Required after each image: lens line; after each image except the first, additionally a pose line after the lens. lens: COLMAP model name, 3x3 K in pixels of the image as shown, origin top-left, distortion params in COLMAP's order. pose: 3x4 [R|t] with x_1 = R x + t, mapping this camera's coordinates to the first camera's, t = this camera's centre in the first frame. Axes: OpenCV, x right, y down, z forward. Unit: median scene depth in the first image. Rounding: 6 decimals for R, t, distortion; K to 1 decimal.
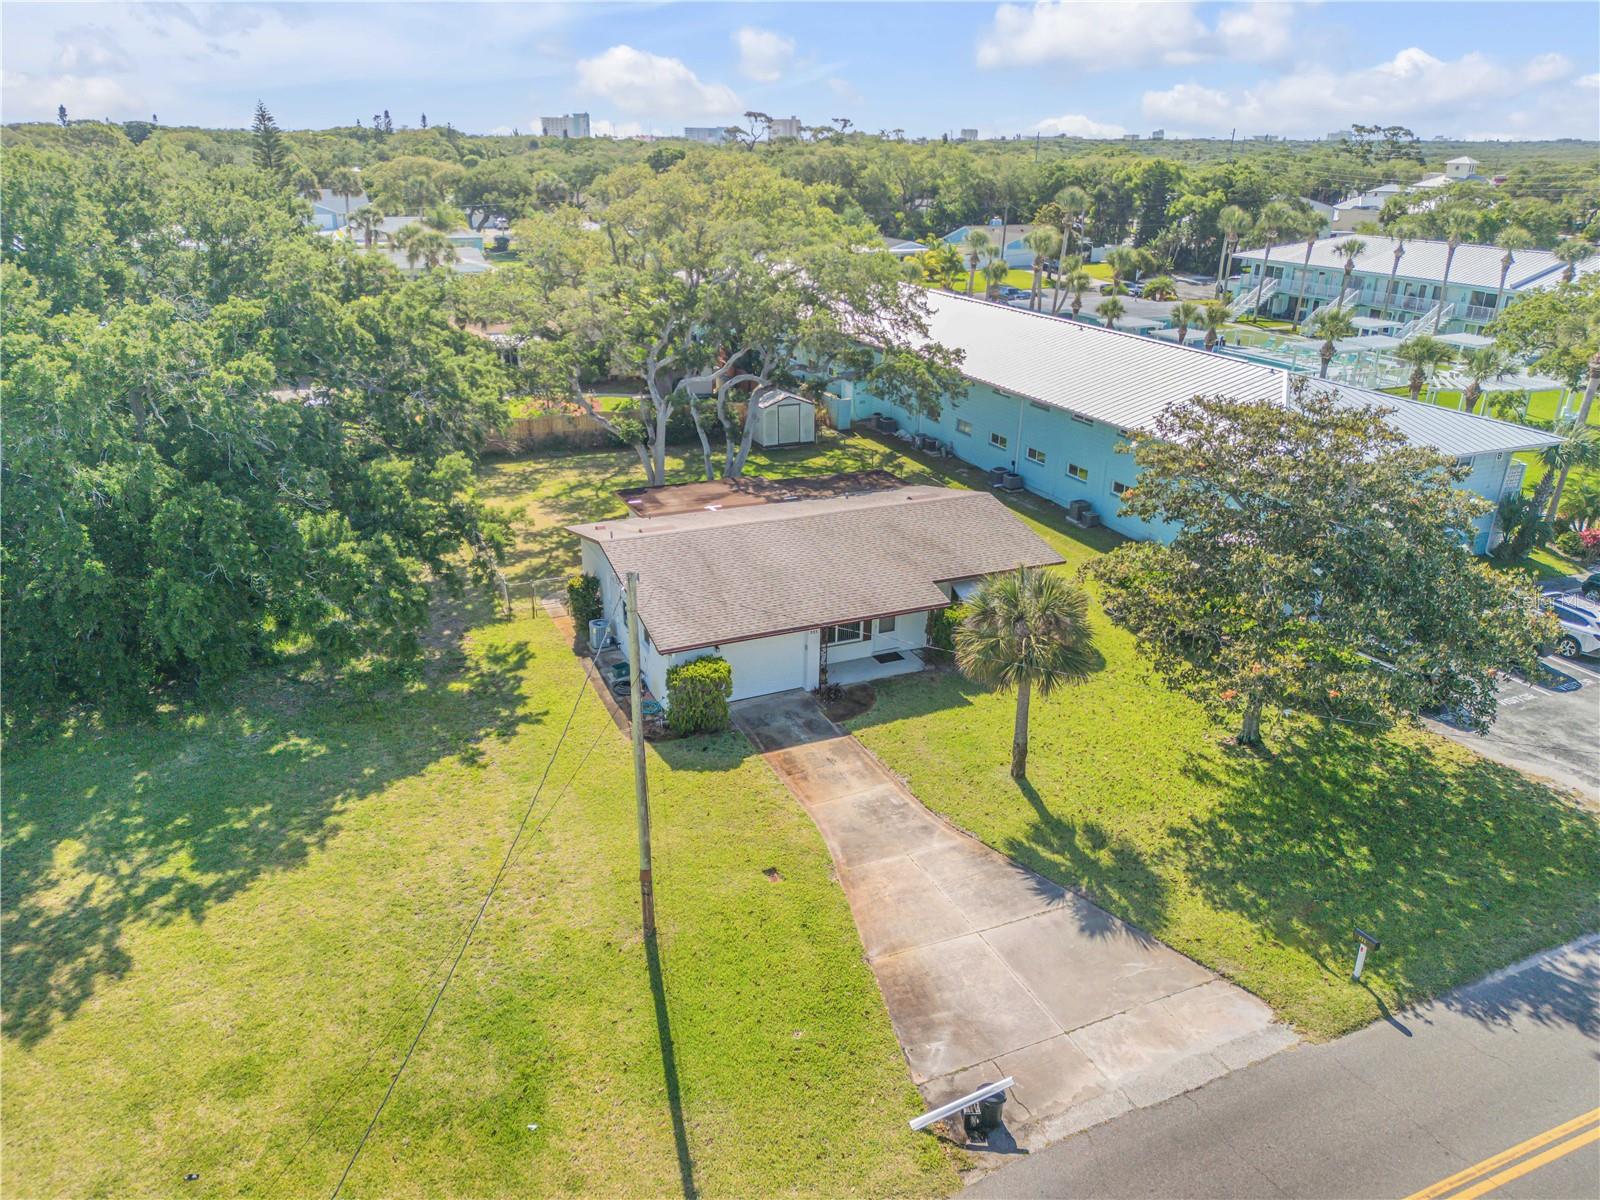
lens RADIAL K [[1129.3, 0, 800.0], [0, 1129.3, 600.0], [0, 0, 1]] dist [0.075226, -0.081508]
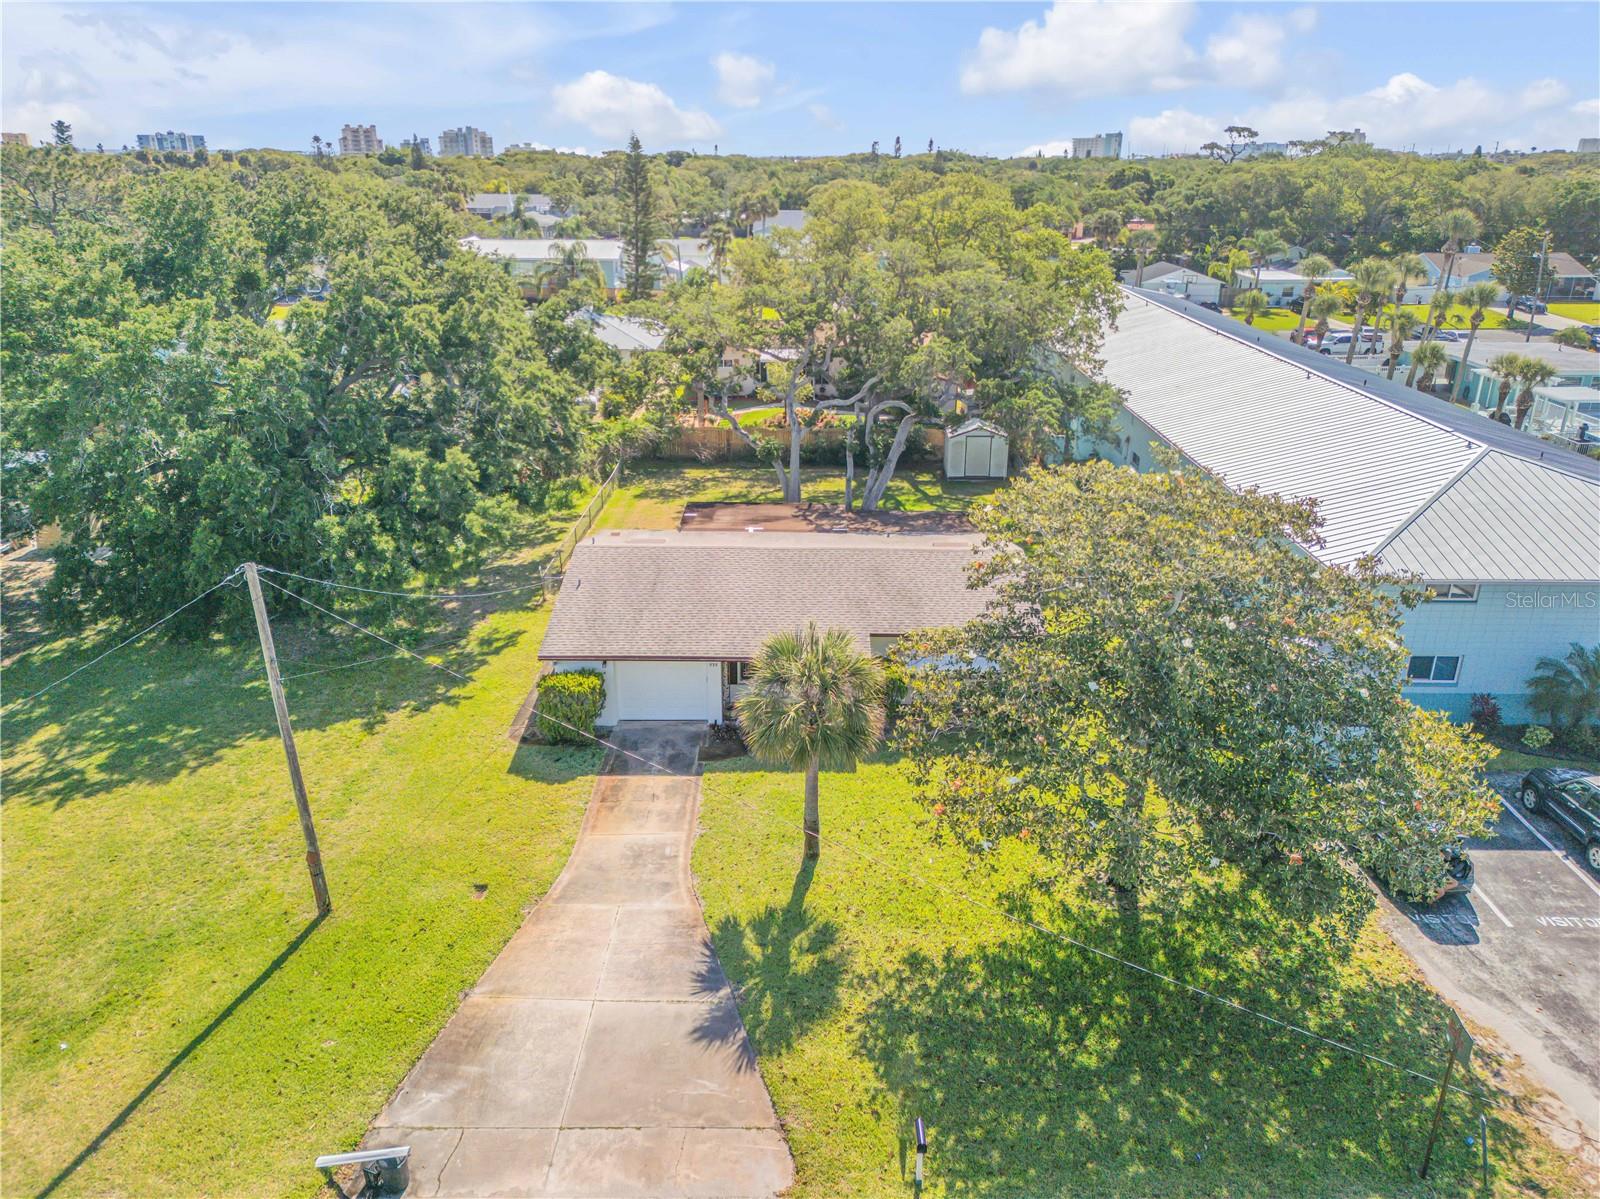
lens RADIAL K [[1129.3, 0, 800.0], [0, 1129.3, 599.5], [0, 0, 1]] dist [0.075226, -0.081508]
pose [[0.906807, 0.144324, -0.396071, 0.493870], [-0.150639, 0.988470, 0.015299, -0.057620], [0.393713, 0.045790, 0.918092, 0.149378]]
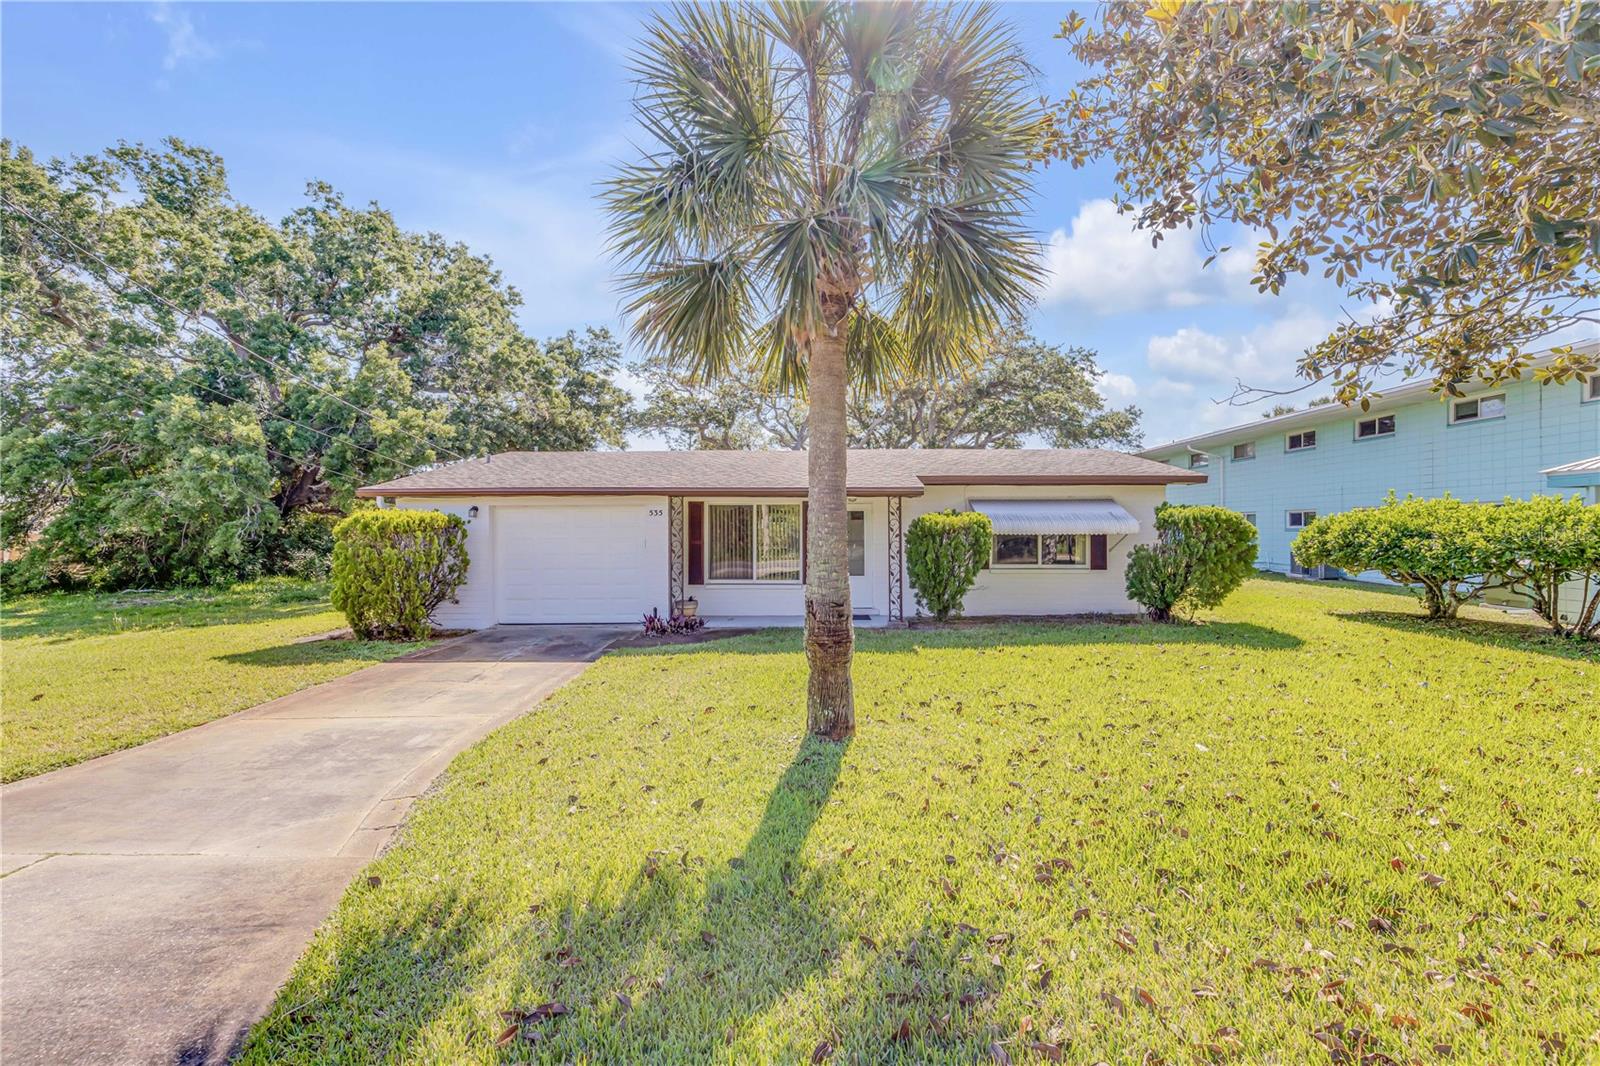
lens RADIAL K [[724.2, 0, 800.0], [0, 724.2, 533.0], [0, 0, 1]] dist [0.003750, -0.000579]
pose [[0.902900, -0.008339, -0.429770, 0.257555], [-0.149753, 0.931073, -0.332681, 0.162862], [0.402921, 0.364737, 0.839417, 0.785650]]
